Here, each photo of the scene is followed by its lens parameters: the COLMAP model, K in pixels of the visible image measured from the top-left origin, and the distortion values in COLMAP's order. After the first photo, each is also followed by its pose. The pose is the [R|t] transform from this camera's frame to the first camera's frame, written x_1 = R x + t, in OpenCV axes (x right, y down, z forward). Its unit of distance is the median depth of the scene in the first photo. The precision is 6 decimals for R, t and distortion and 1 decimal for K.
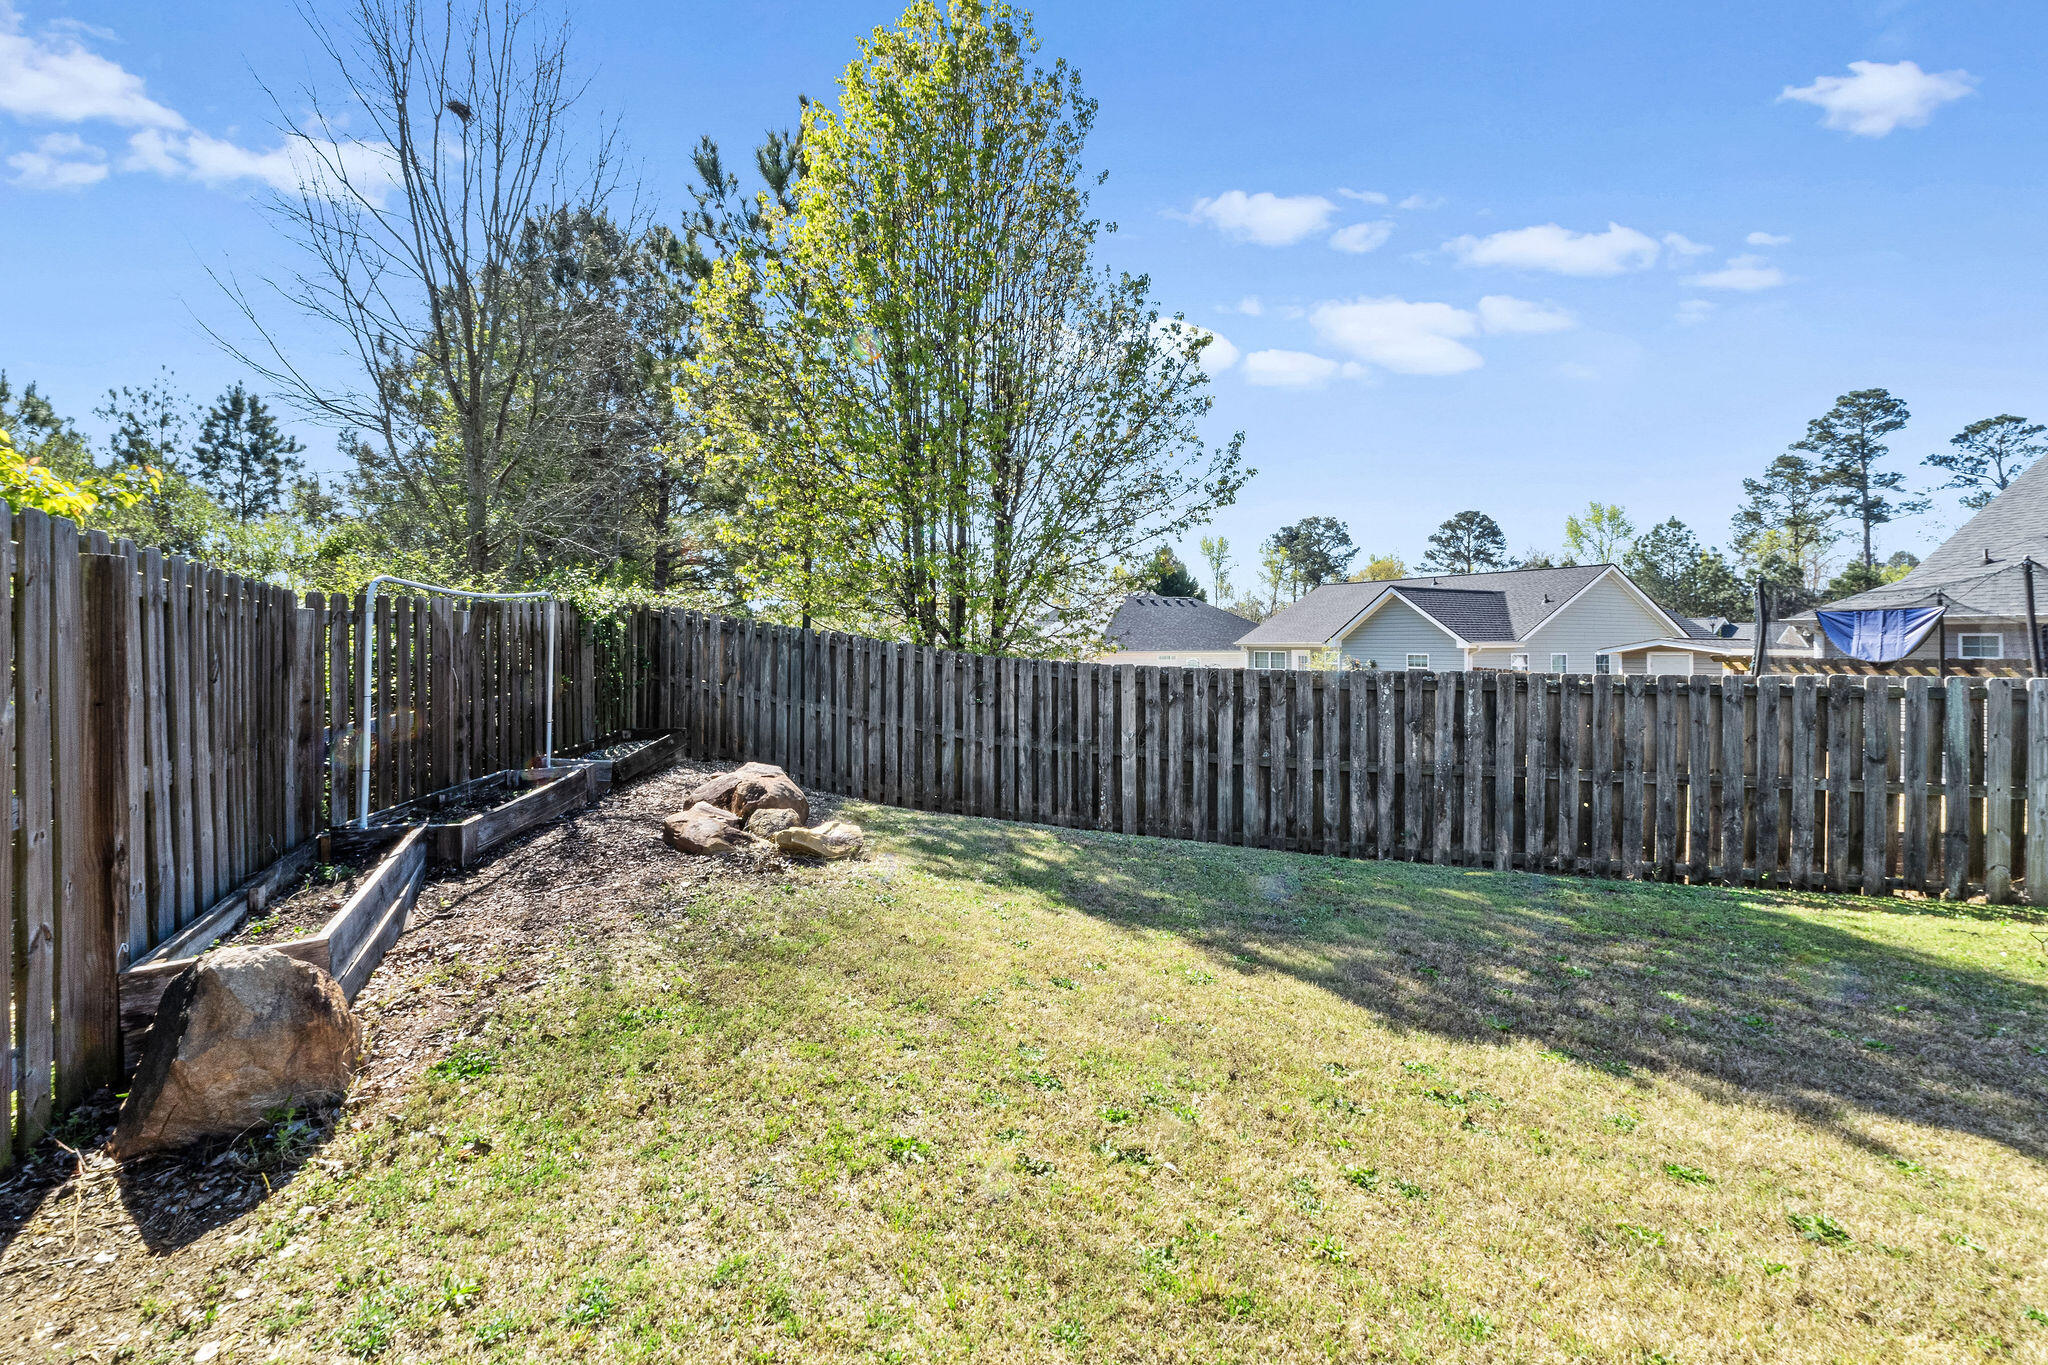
lens RADIAL K [[868.9, 0, 1018.2], [0, 868.9, 677.9], [0, 0, 1]] dist [-0.001527, -0.000016]
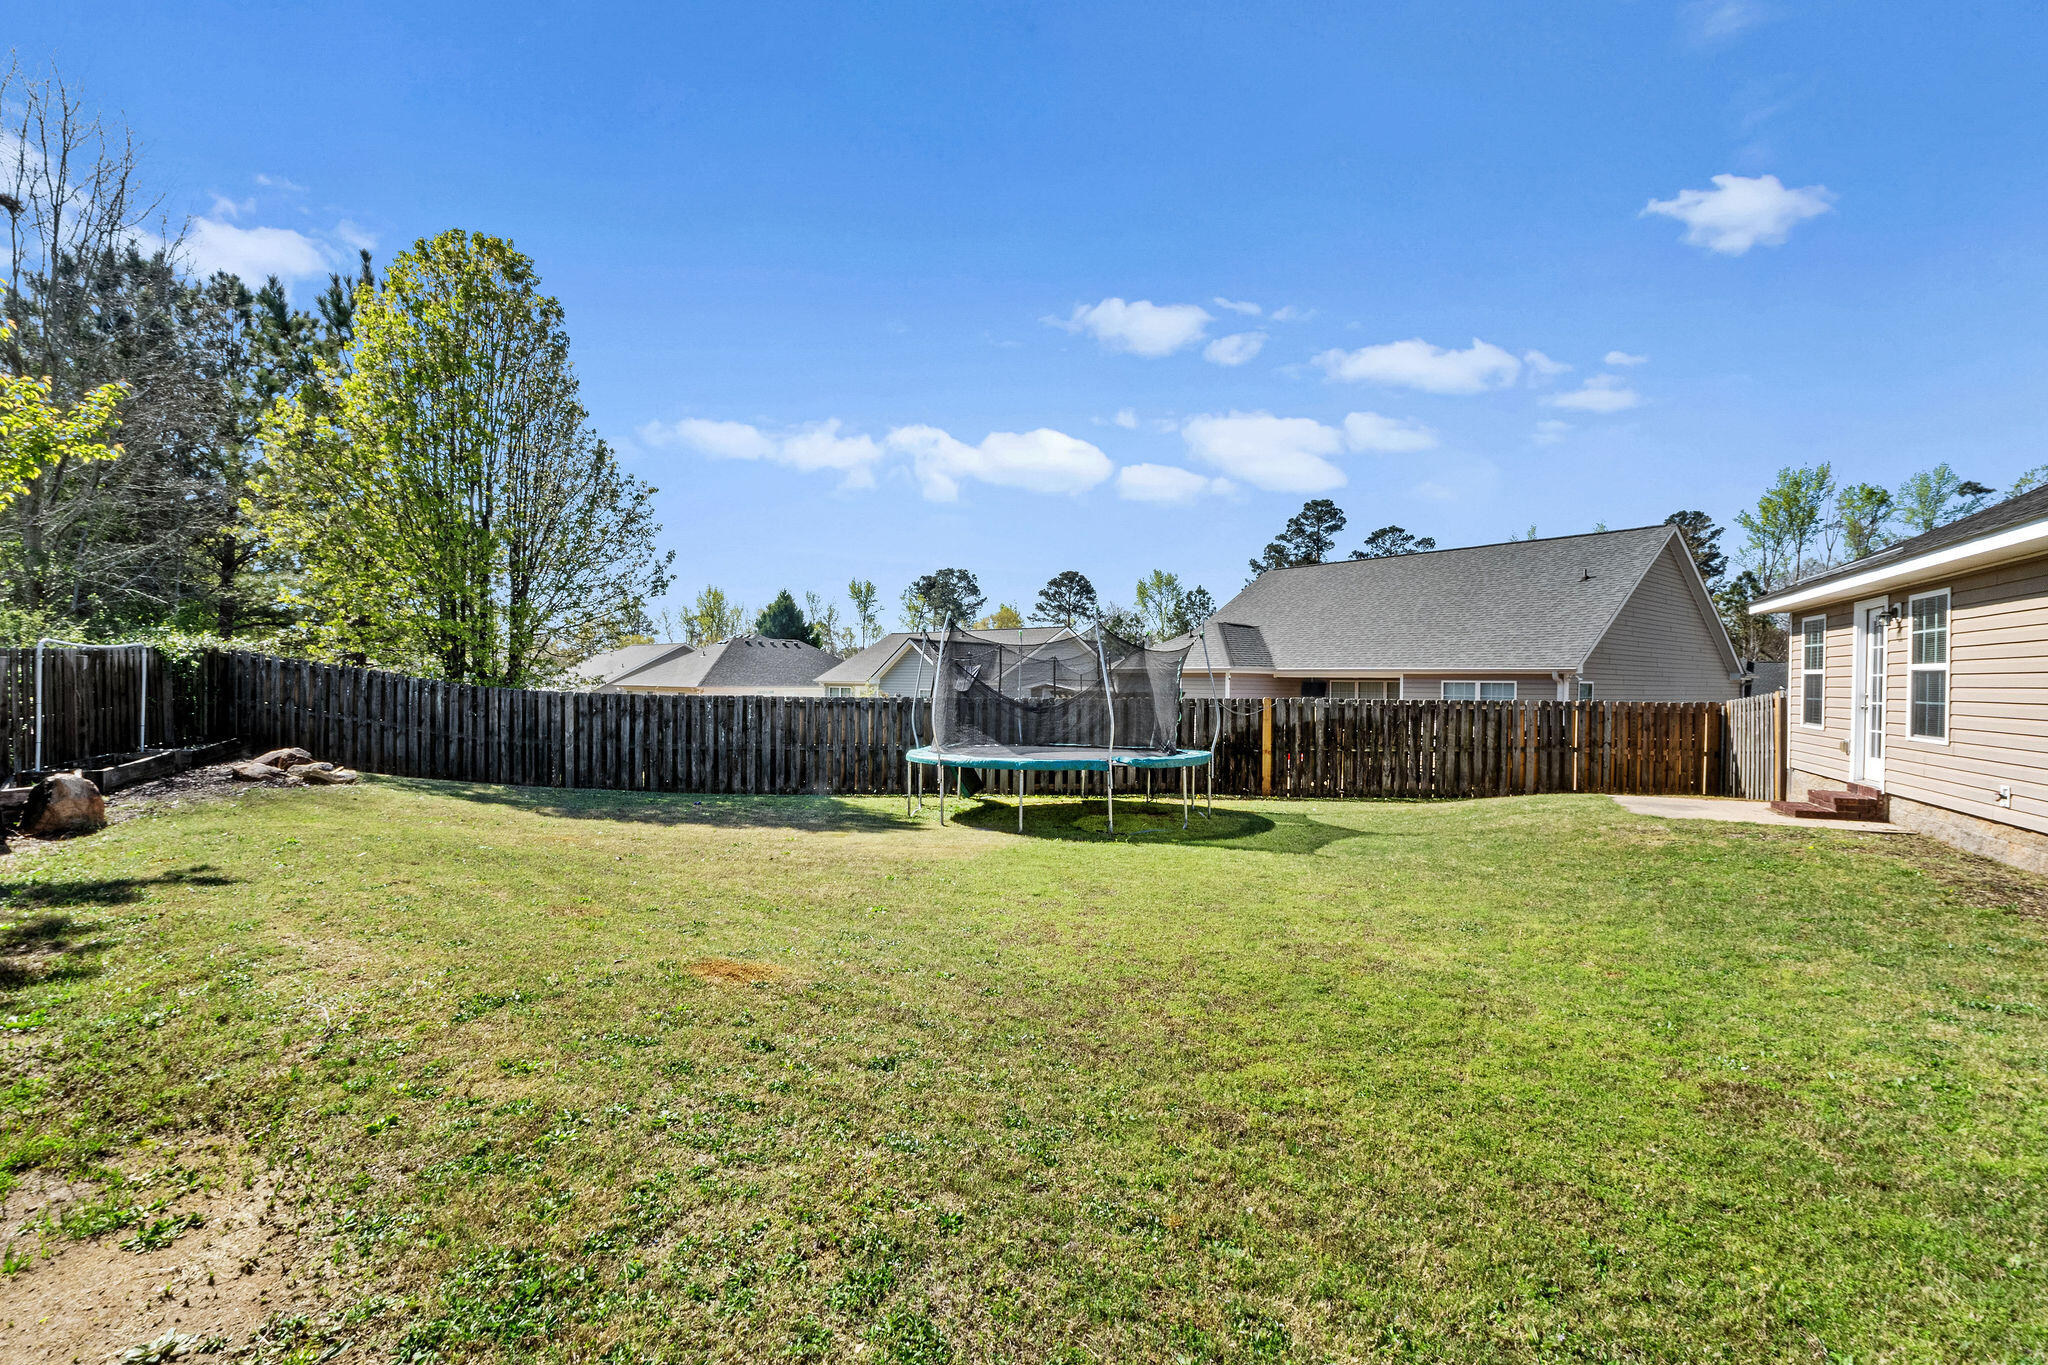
lens RADIAL K [[822.2, 0, 969.0], [0, 822.2, 702.3], [0, 0, 1]] dist [-0.001406, -0.000204]
pose [[0.940217, 0.000553, 0.340574, 0.304622], [0.003668, 0.999924, -0.011749, 0.026323], [-0.340555, 0.012296, 0.940144, -0.762240]]
